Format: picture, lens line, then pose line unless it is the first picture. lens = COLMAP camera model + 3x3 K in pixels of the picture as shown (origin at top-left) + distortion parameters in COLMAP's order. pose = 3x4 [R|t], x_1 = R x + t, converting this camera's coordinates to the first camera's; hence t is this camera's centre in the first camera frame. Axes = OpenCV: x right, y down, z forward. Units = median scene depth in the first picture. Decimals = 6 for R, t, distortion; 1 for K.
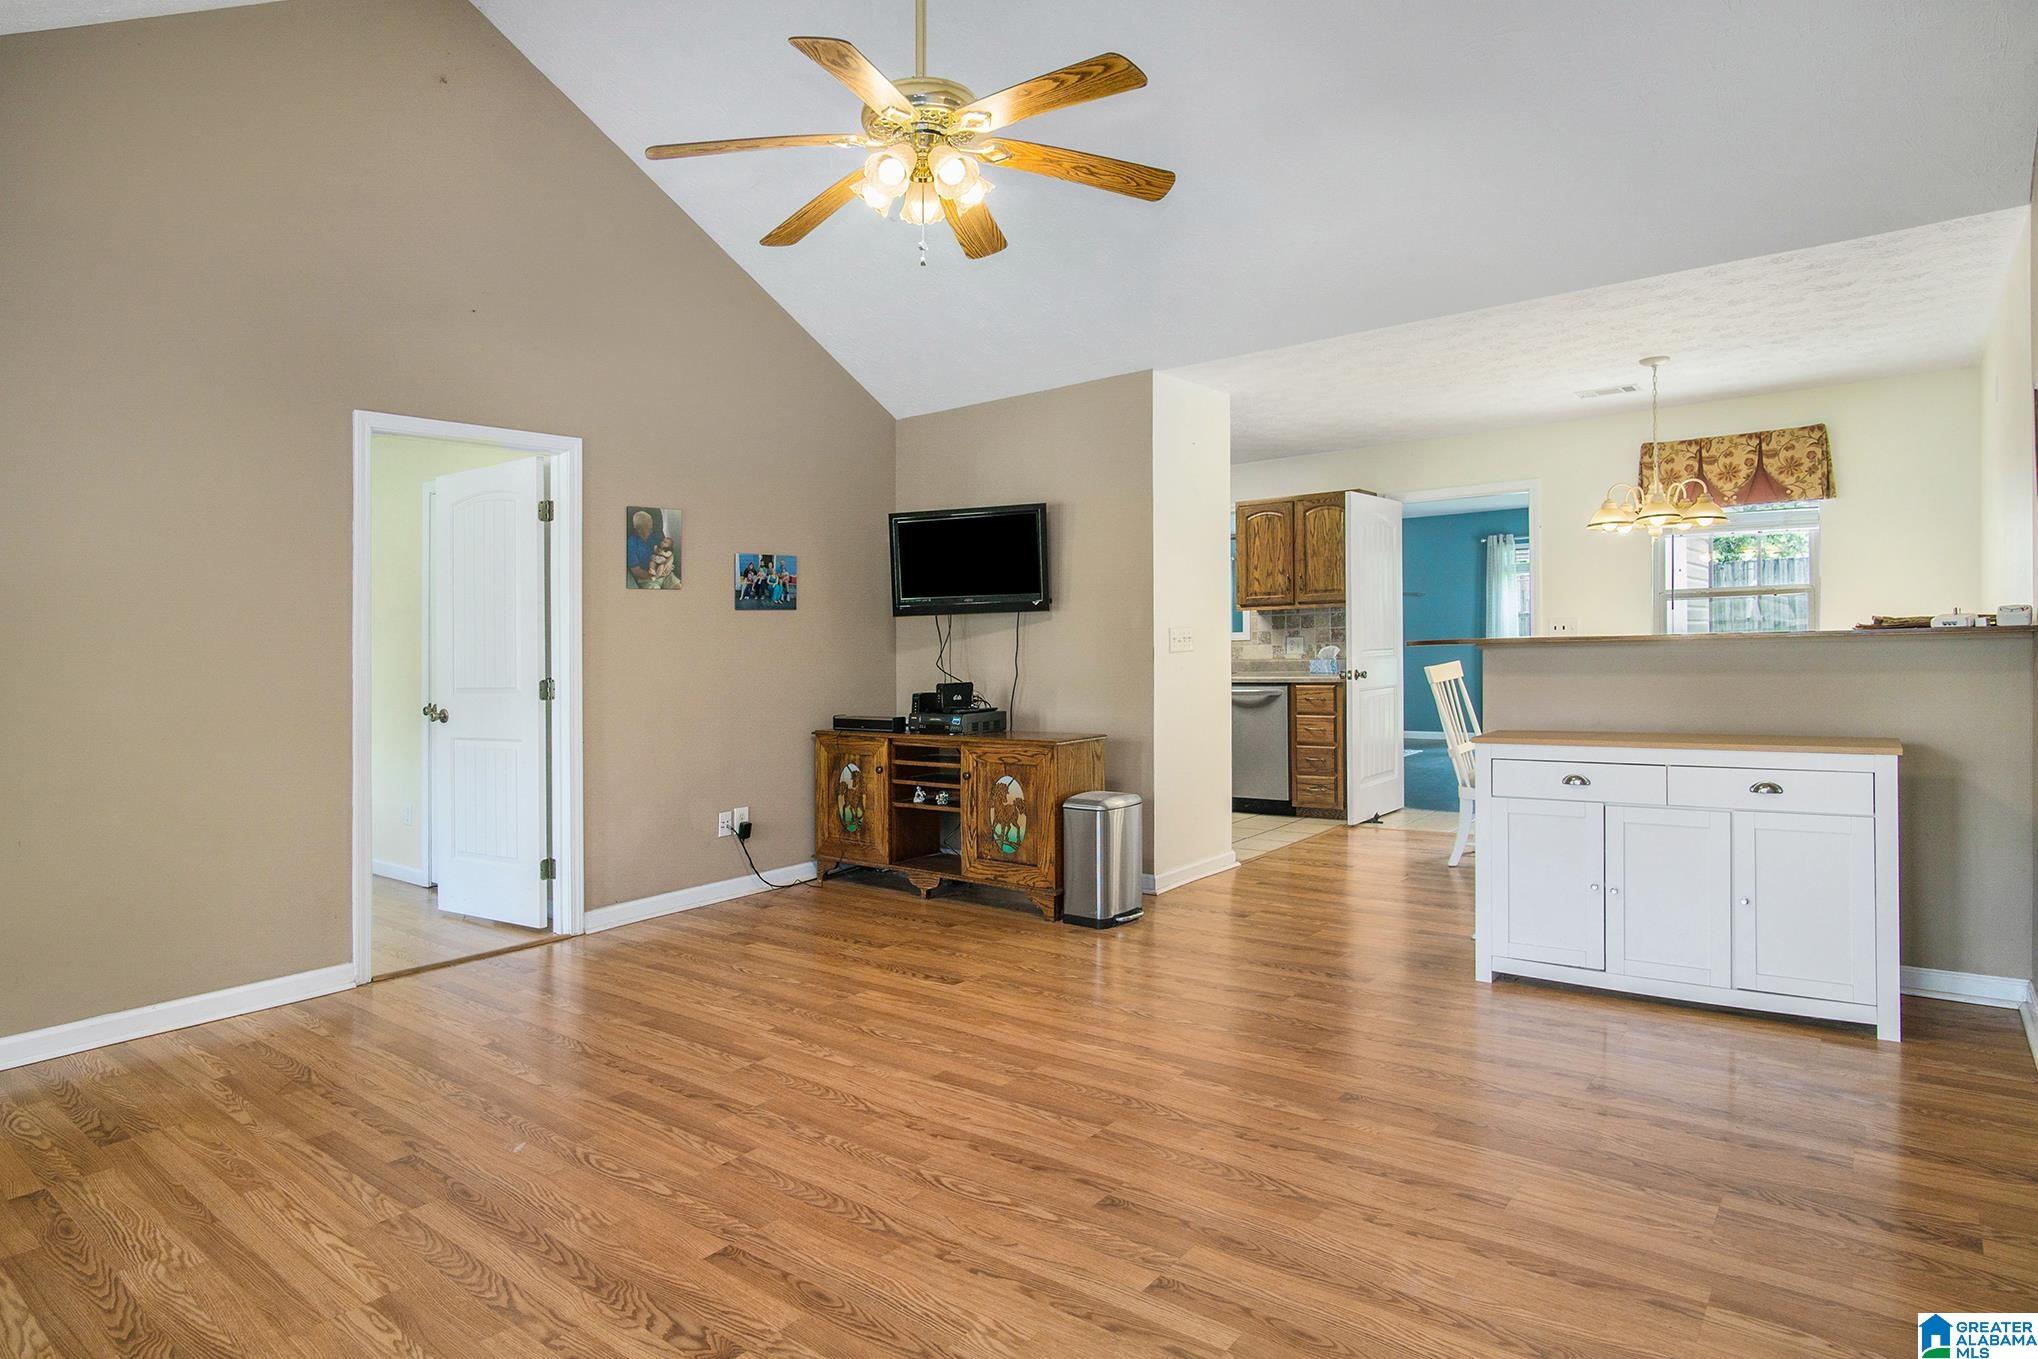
lens RADIAL K [[1099.7, 0, 966.2], [0, 1099.7, 635.4], [0, 0, 1]] dist [-0.017842, -0.001063]
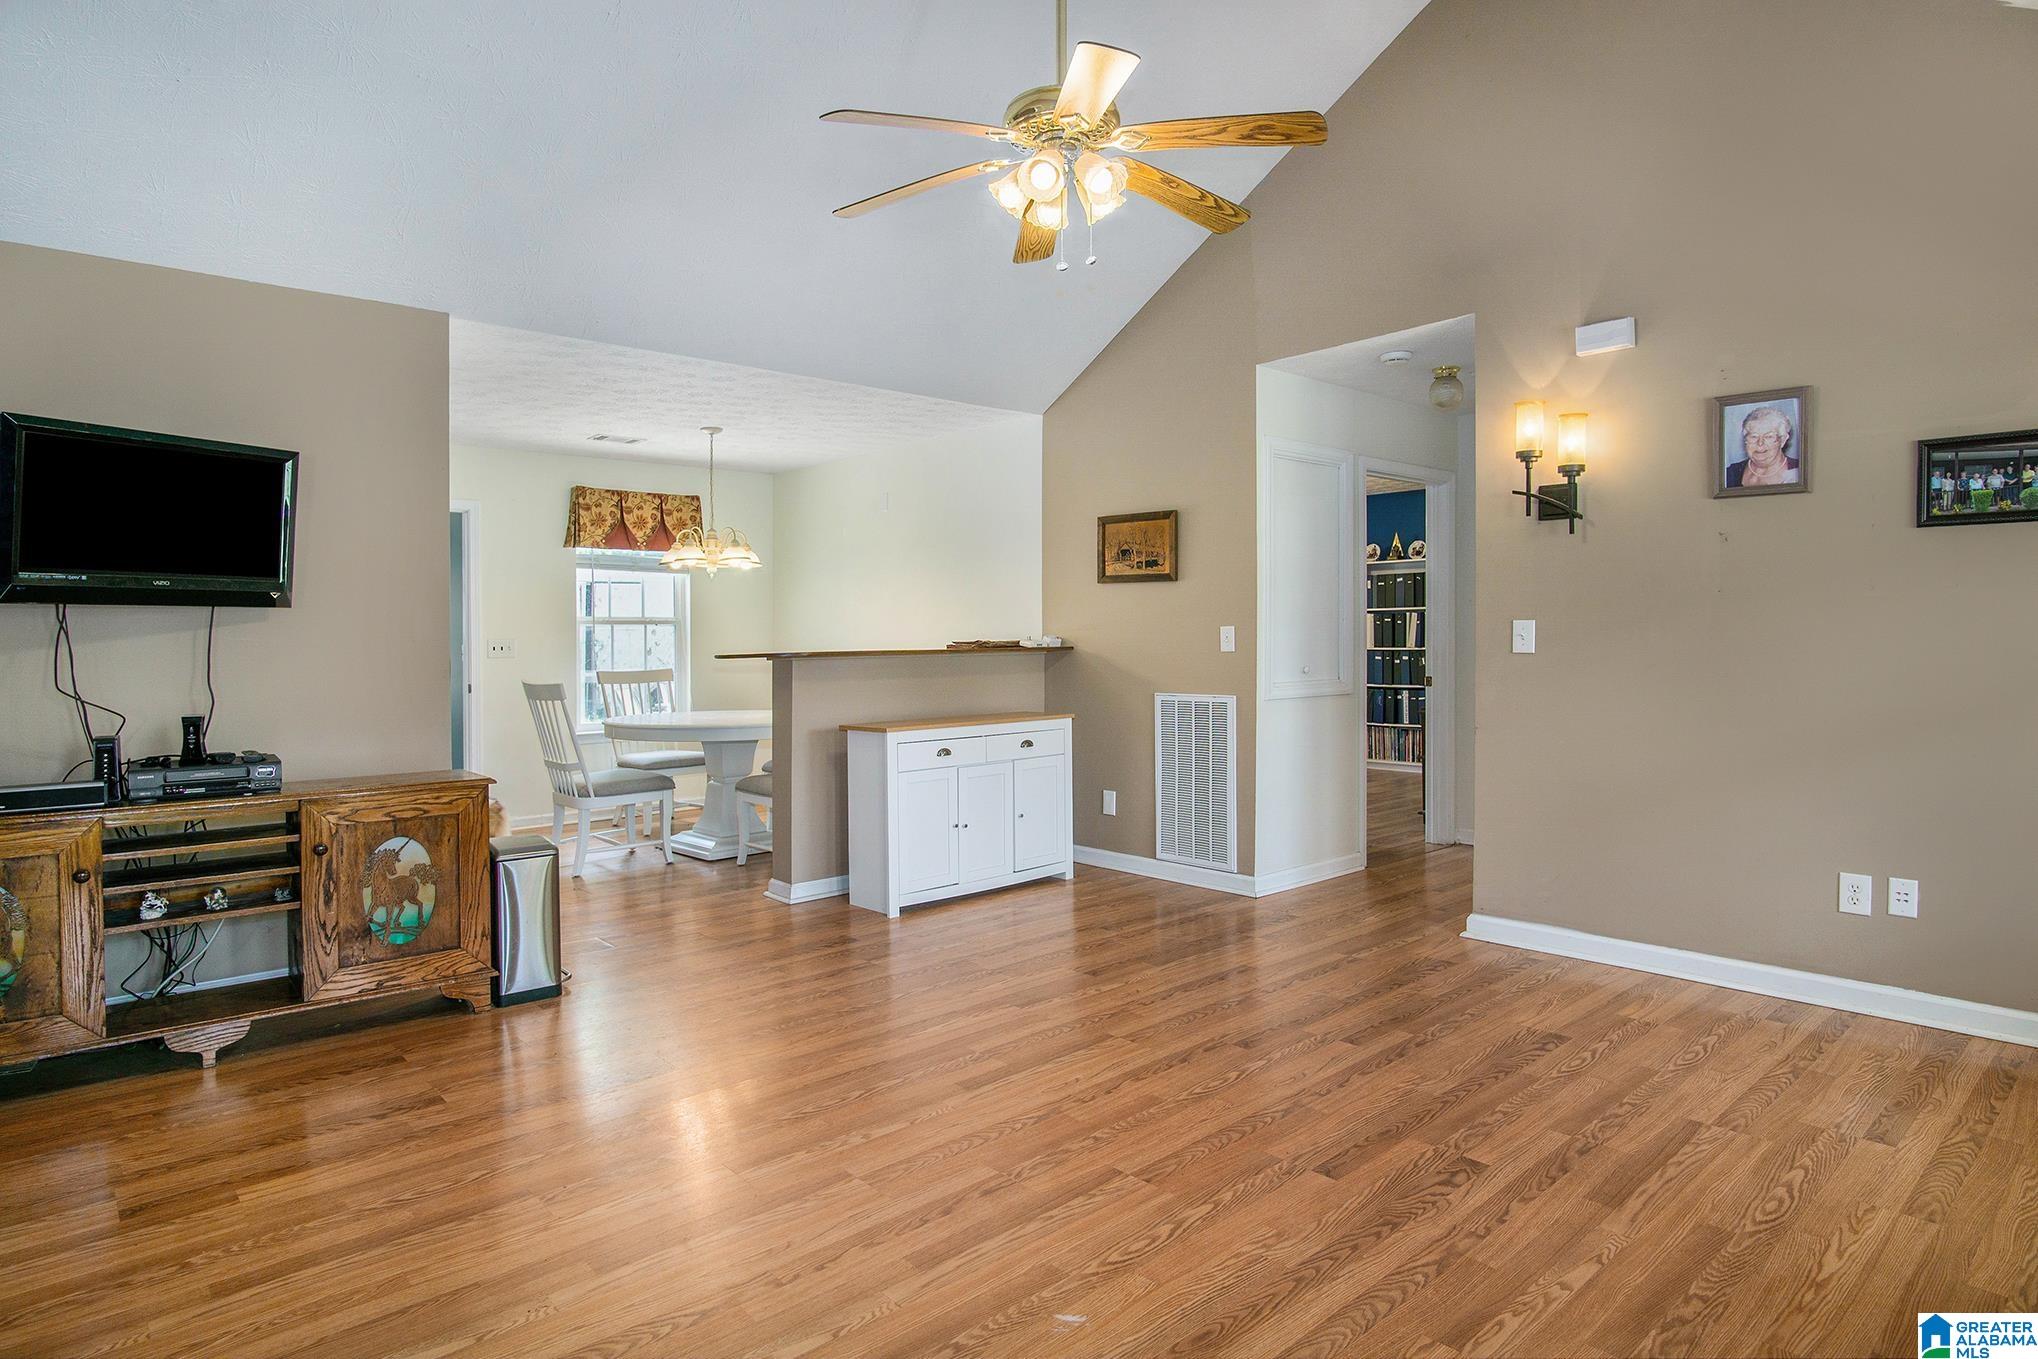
lens RADIAL K [[1099.7, 0, 1037.6], [0, 1099.7, 699.0], [0, 0, 1]] dist [-0.017842, -0.001063]
pose [[0.167909, -0.026978, 0.985433, -0.588638], [-0.000958, 0.999621, 0.027529, 0.018356], [-0.985802, -0.005566, 0.167820, 0.472176]]
